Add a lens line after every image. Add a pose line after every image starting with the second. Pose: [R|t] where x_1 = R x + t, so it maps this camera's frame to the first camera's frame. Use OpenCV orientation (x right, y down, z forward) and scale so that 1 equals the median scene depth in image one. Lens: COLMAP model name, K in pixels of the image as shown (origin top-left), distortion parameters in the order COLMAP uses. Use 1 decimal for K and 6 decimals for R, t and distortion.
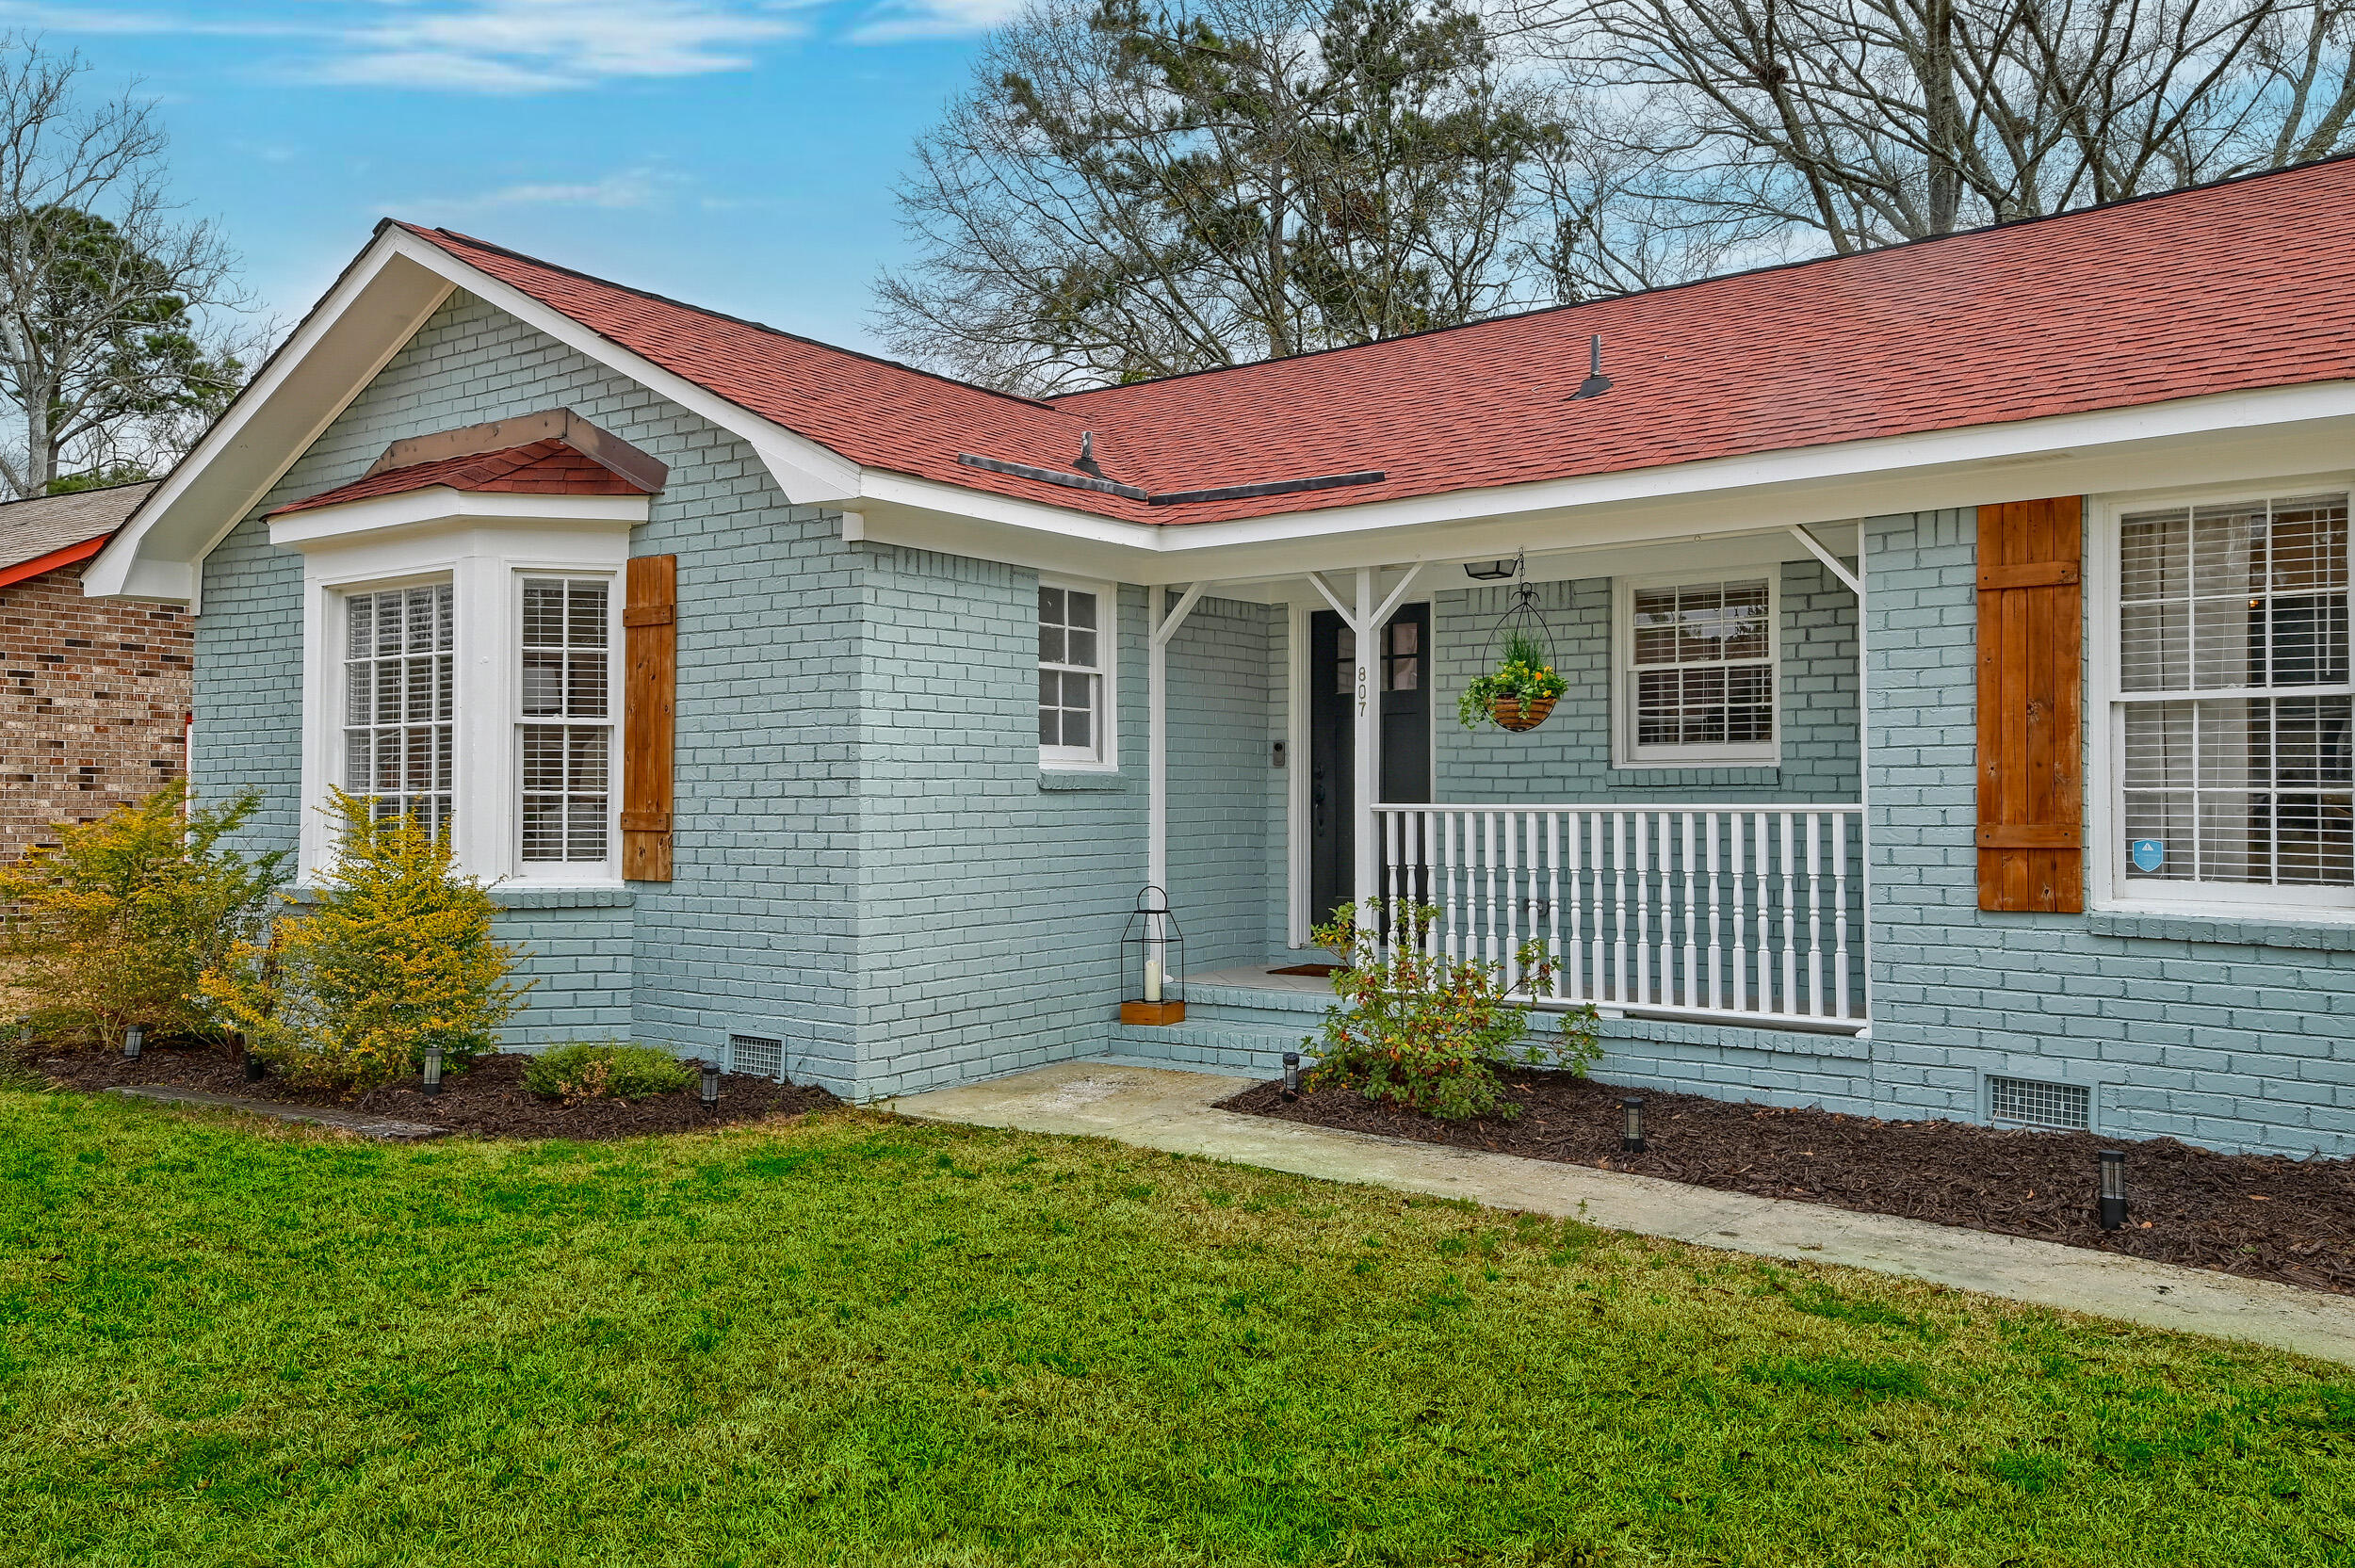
lens RADIAL K [[1804.2, 0, 1177.5], [0, 1804.2, 784.0], [0, 0, 1]] dist [0.092145, 0.002678]
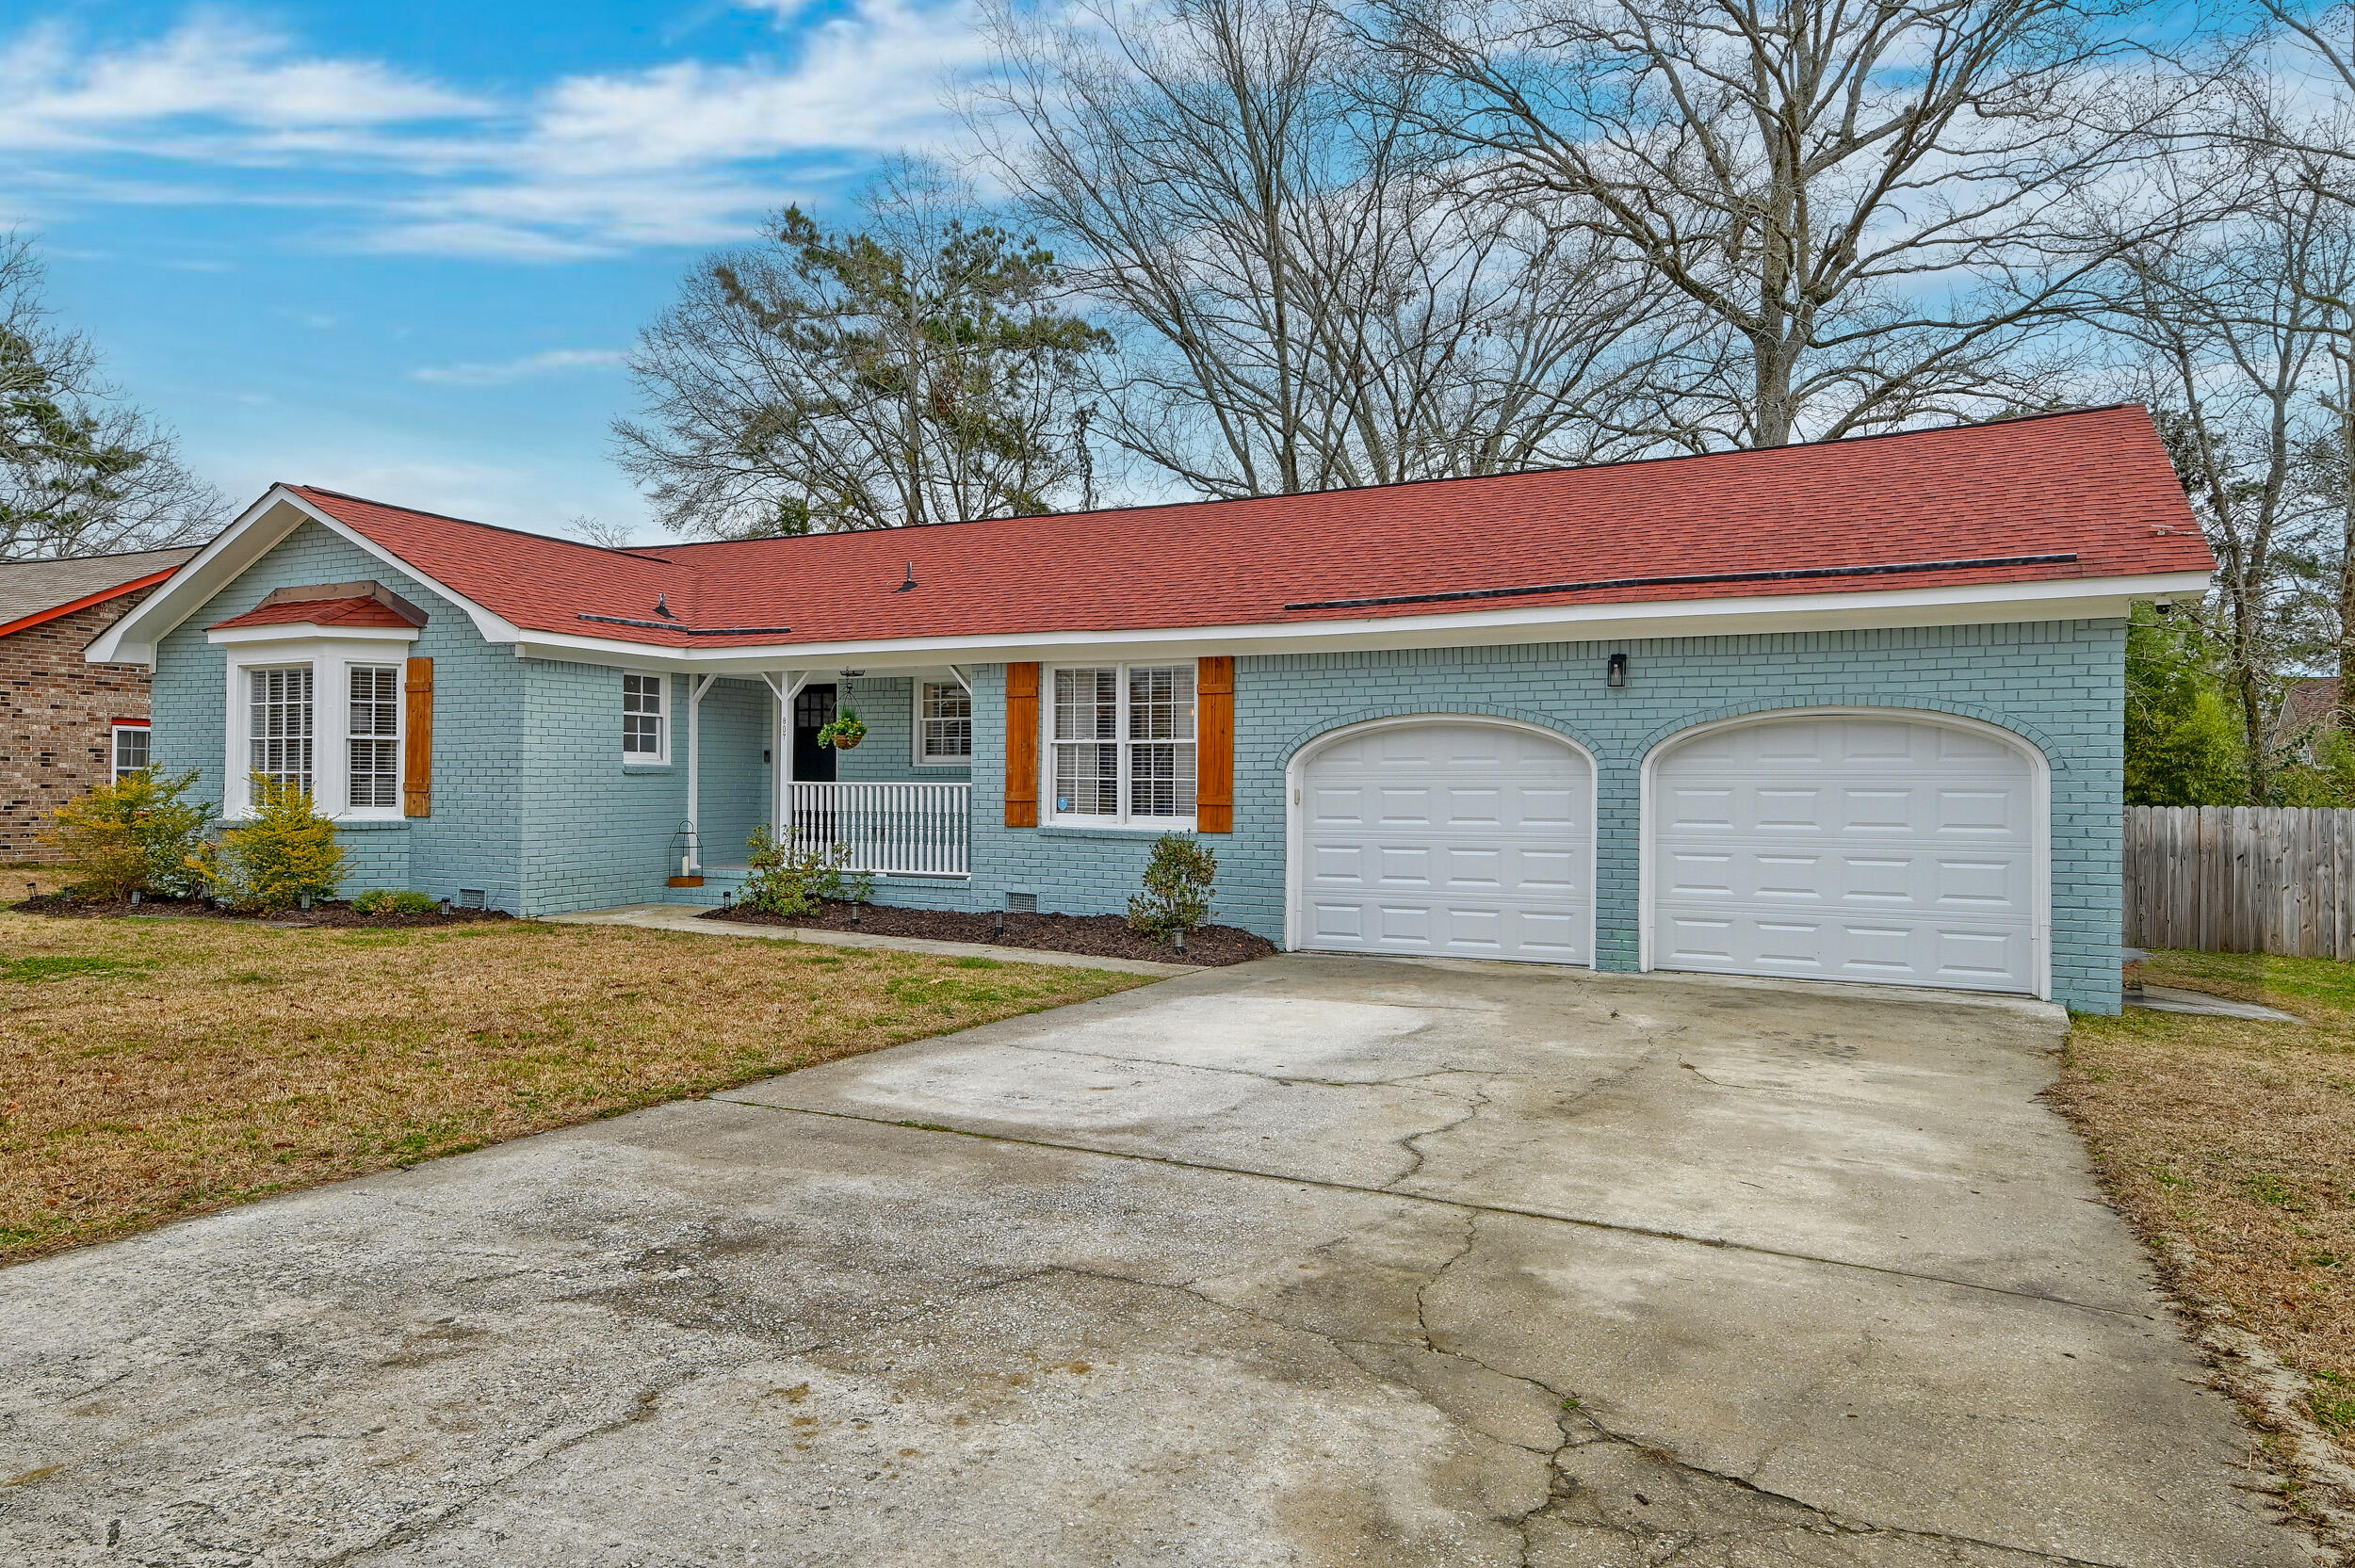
lens RADIAL K [[1444.4, 0, 1181.7], [0, 1444.4, 785.9], [0, 0, 1]] dist [0.053049, 0.005633]
pose [[0.984701, 0.006649, 0.174123, 0.262551], [-0.009056, 0.999874, 0.013031, -0.010125], [-0.174015, -0.014408, 0.984638, -0.757459]]
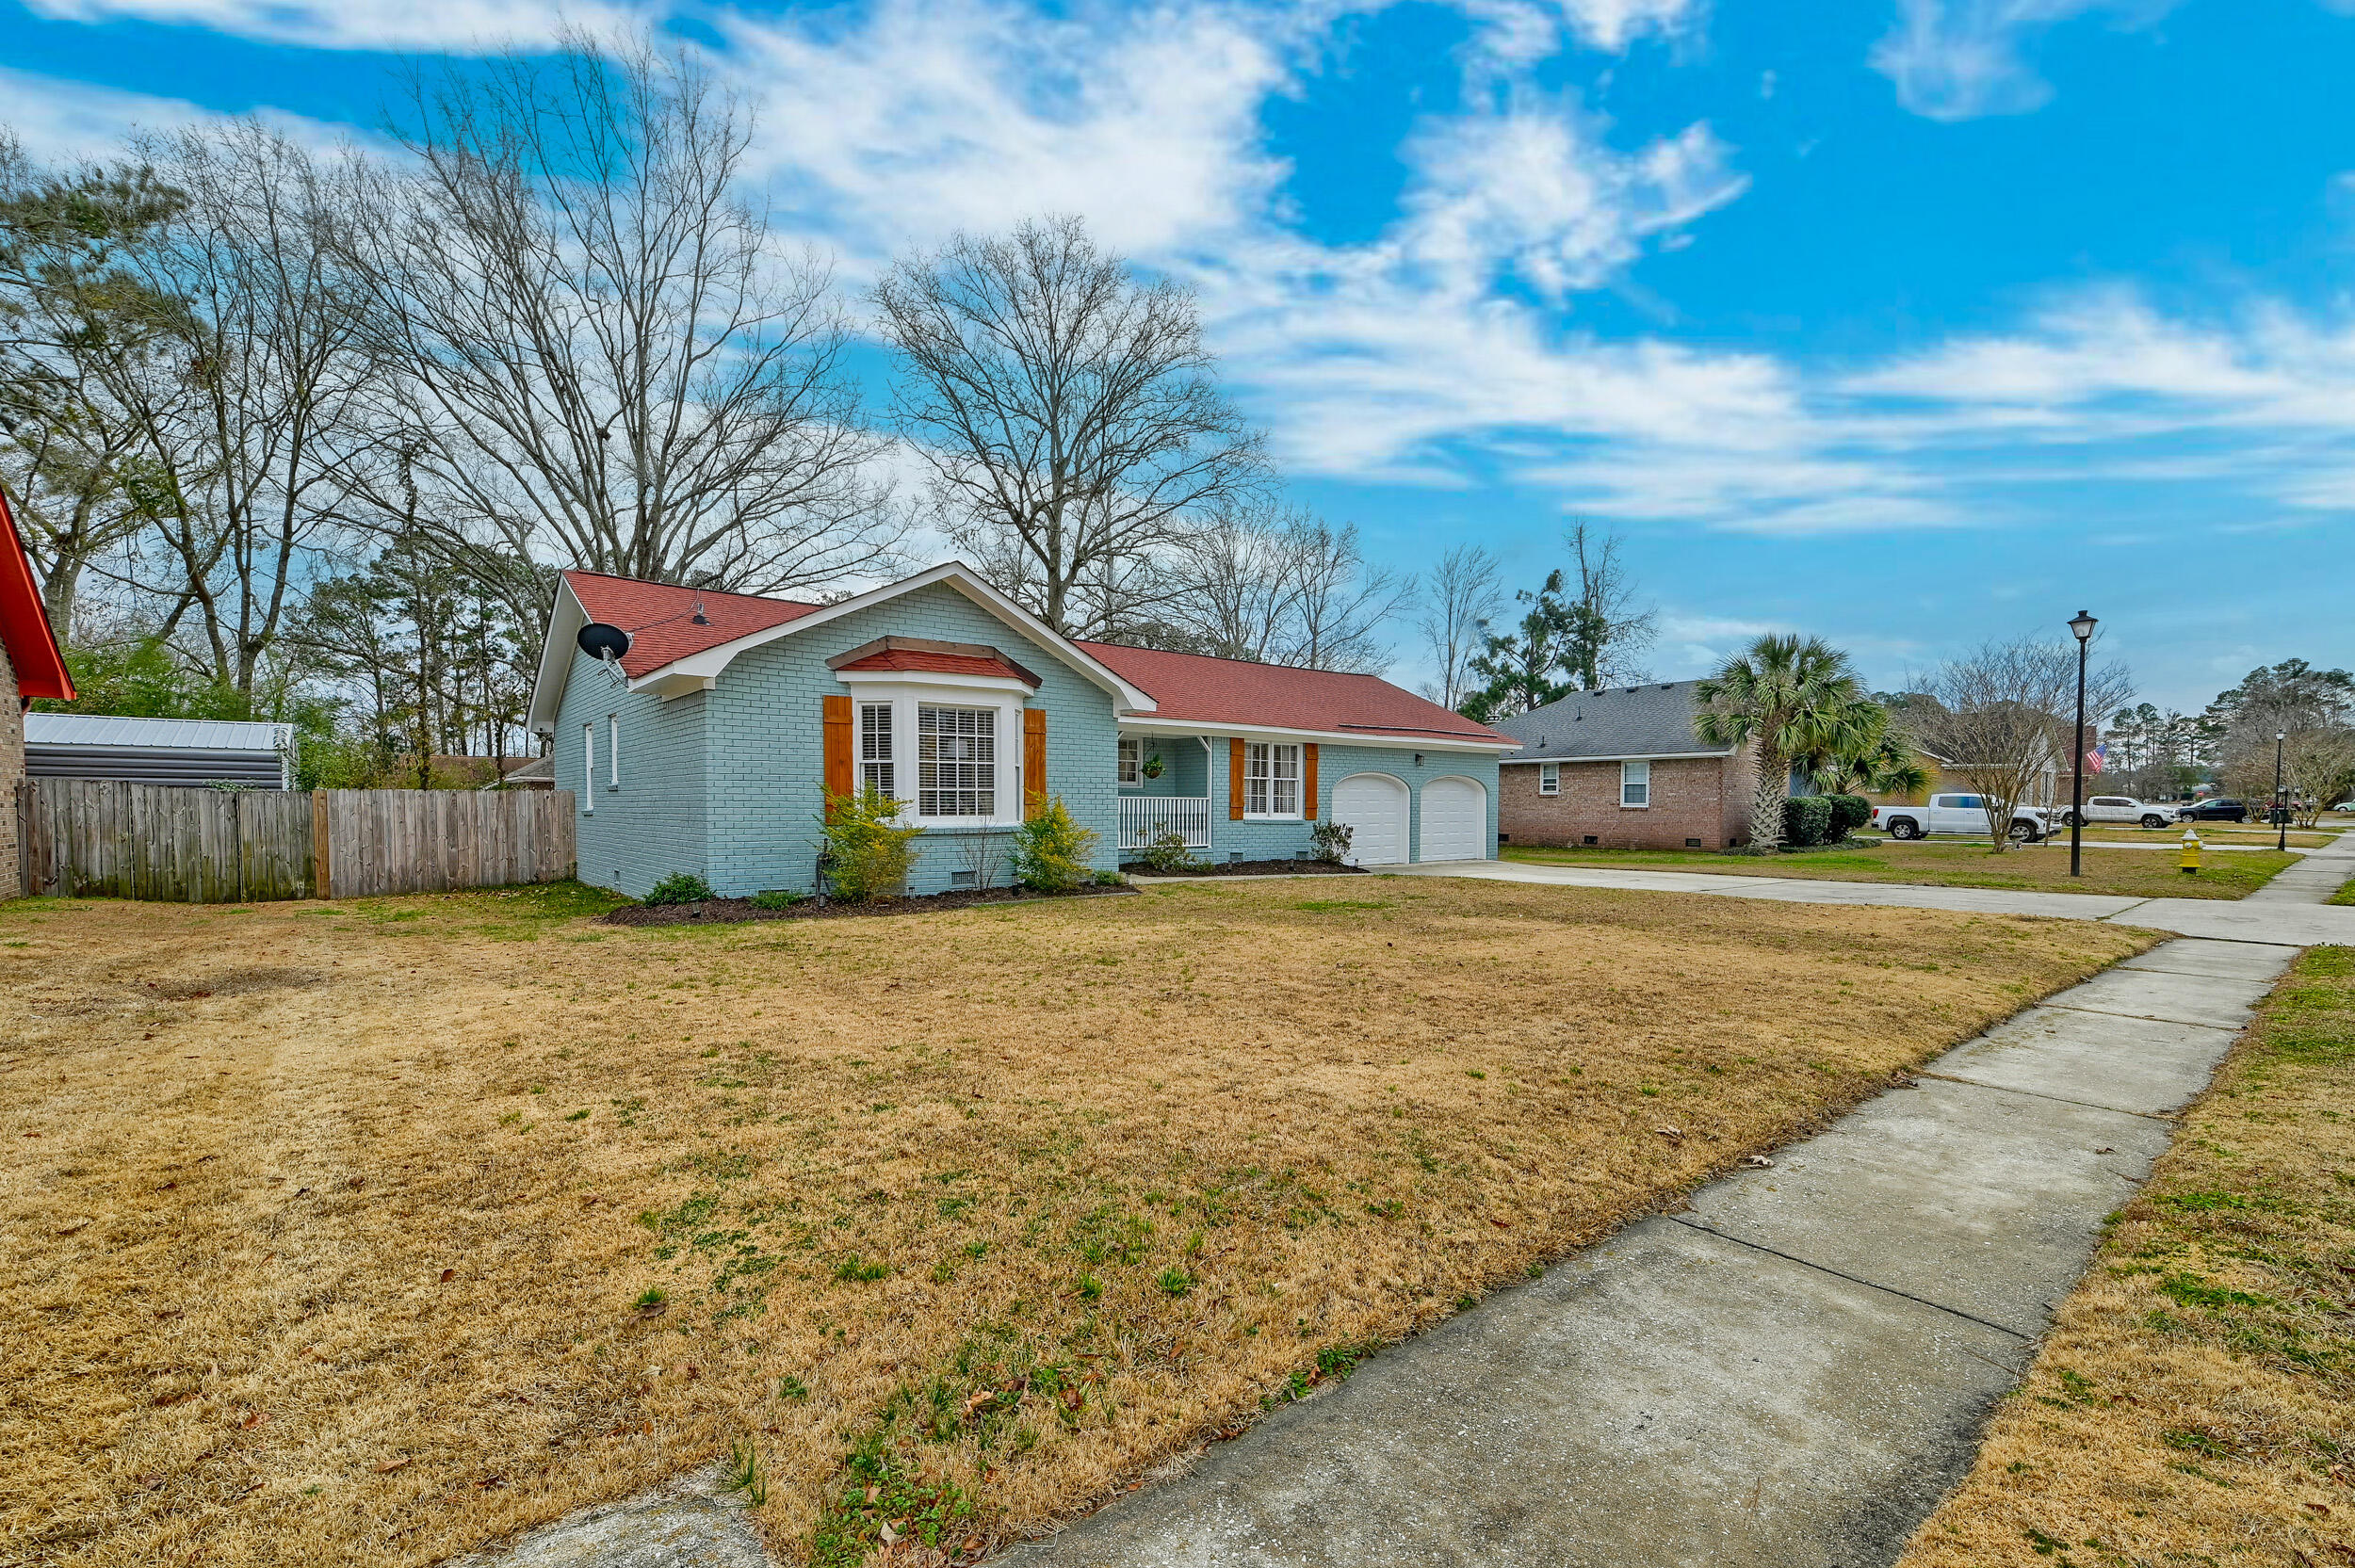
lens RADIAL K [[1009.6, 0, 1177.5], [0, 1009.6, 784.0], [0, 0, 1]] dist [0.025747, 0.000076]
pose [[0.242803, 0.018288, 0.969903, -1.749664], [-0.022201, 0.999665, -0.013292, 0.009572], [-0.969822, -0.018306, 0.243127, 0.381507]]
